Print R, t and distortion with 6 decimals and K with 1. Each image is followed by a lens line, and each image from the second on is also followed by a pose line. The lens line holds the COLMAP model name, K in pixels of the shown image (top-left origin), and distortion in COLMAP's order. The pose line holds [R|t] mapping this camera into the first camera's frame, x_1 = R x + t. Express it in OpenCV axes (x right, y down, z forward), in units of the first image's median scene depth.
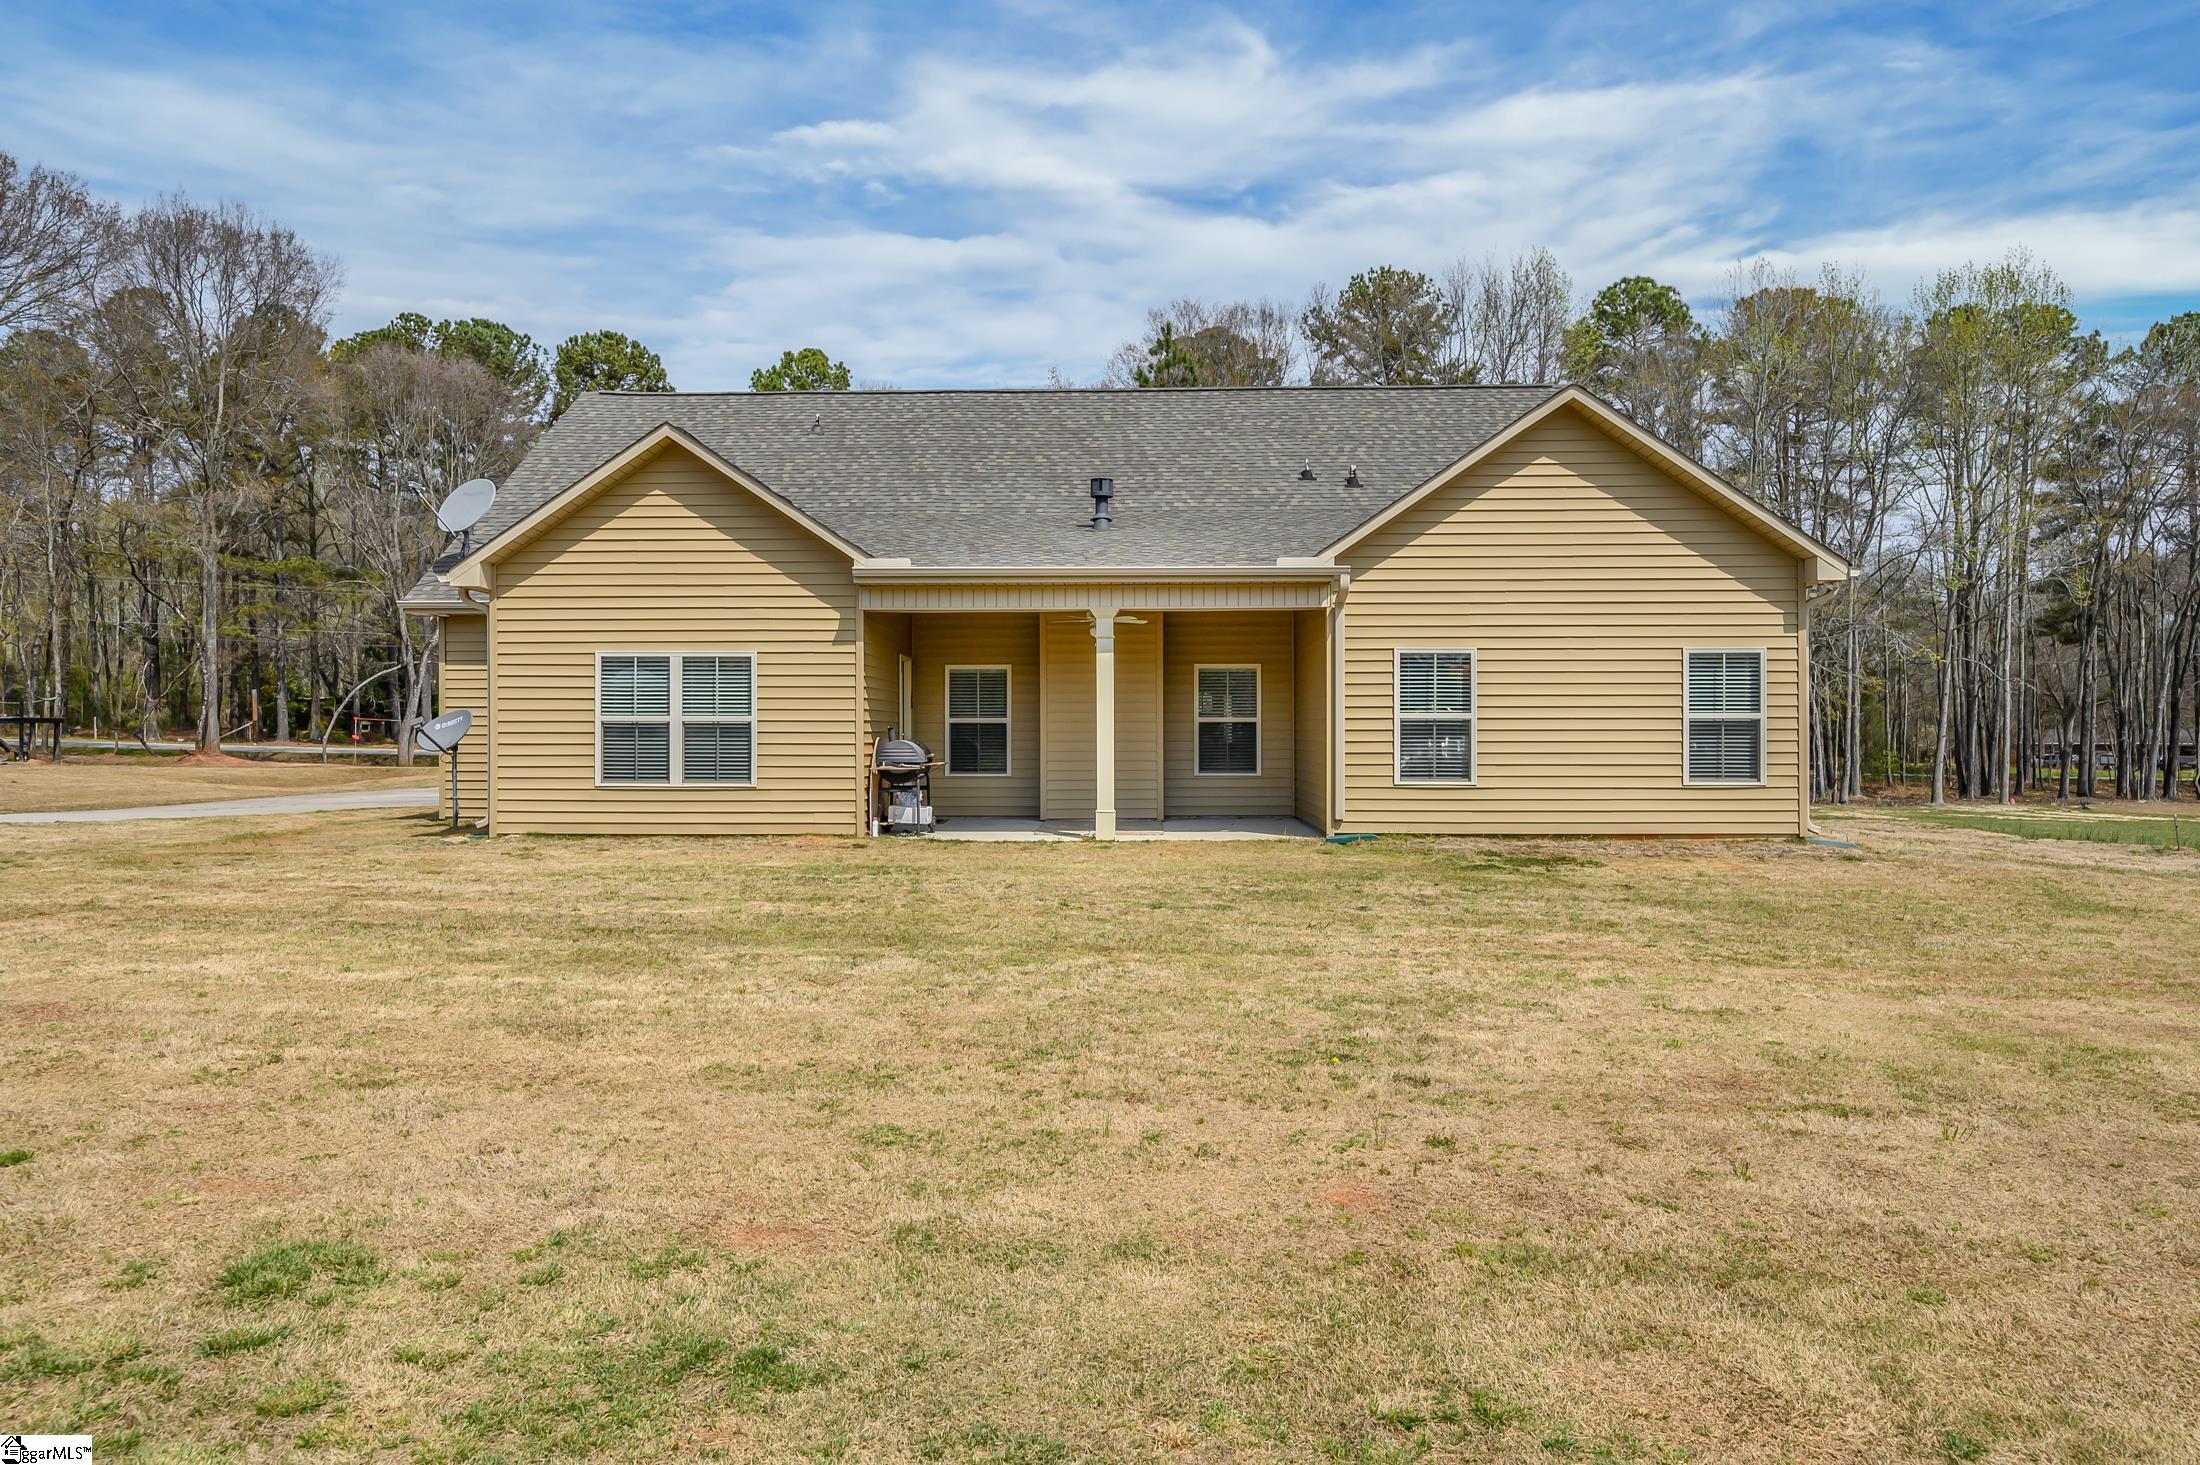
lens RADIAL K [[1483.7, 0, 1094.1], [0, 1483.7, 731.7], [0, 0, 1]] dist [0.017457, -0.000786]
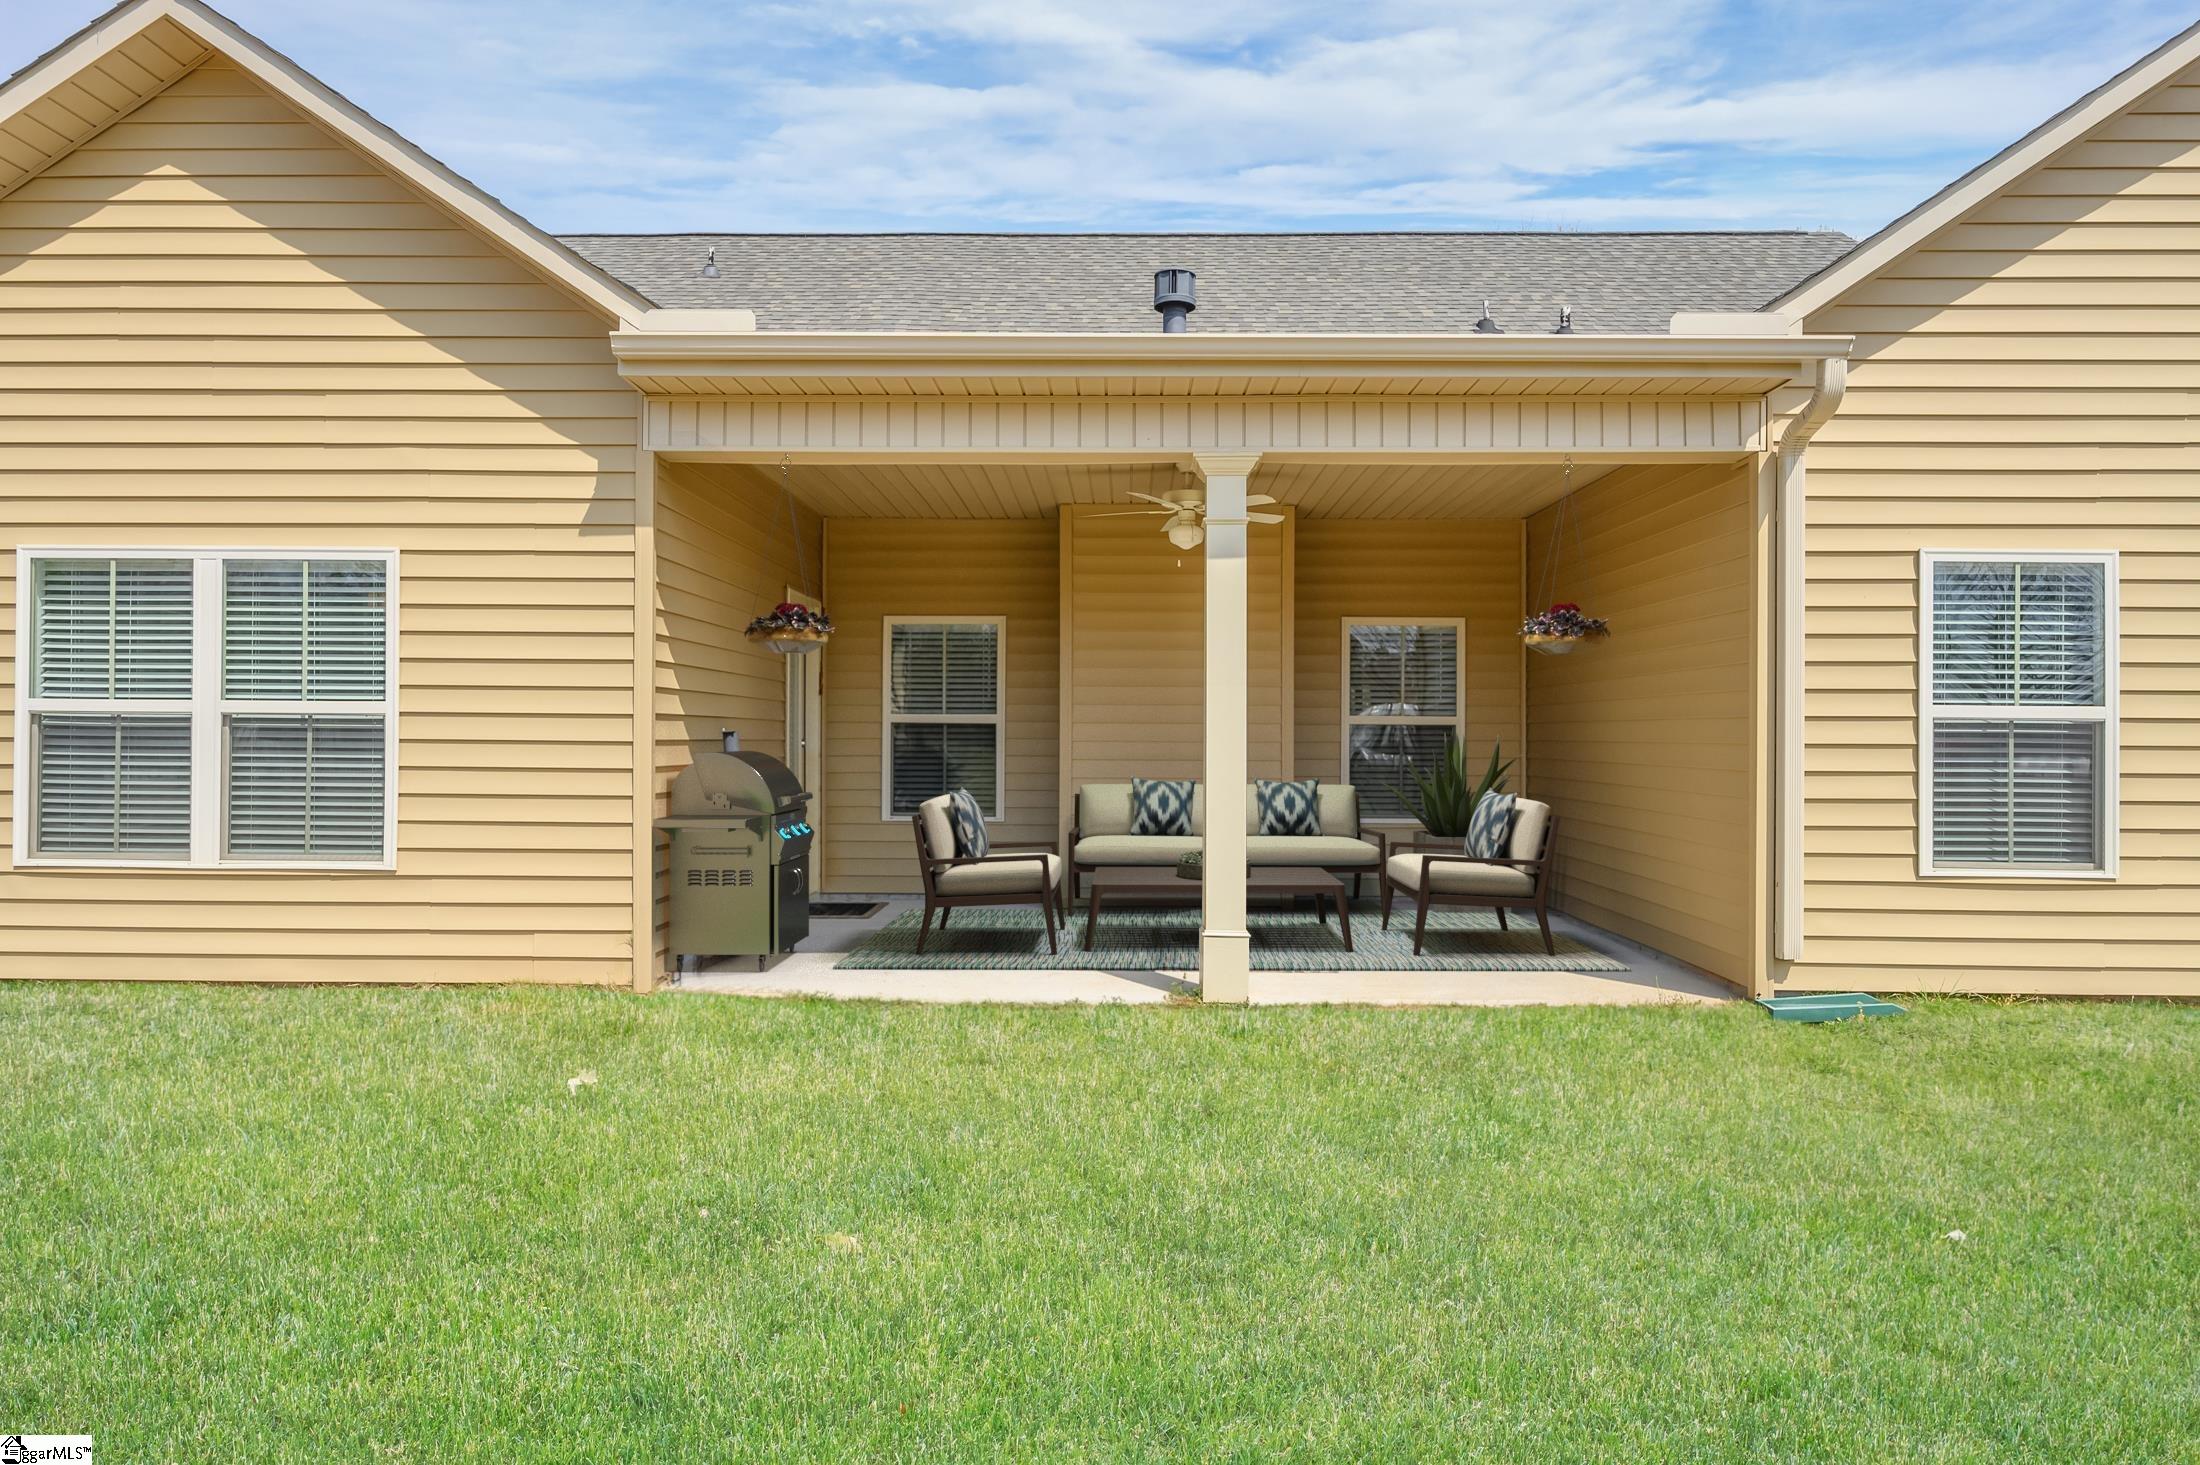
lens RADIAL K [[1307.7, 0, 1108.4], [0, 1307.7, 733.3], [0, 0, 1]] dist [0.007024, -0.000648]
pose [[0.999733, 0.006767, 0.022085, -0.033928], [-0.006760, 0.999977, -0.000401, -0.002800], [-0.022087, 0.000252, 0.999756, 0.622092]]
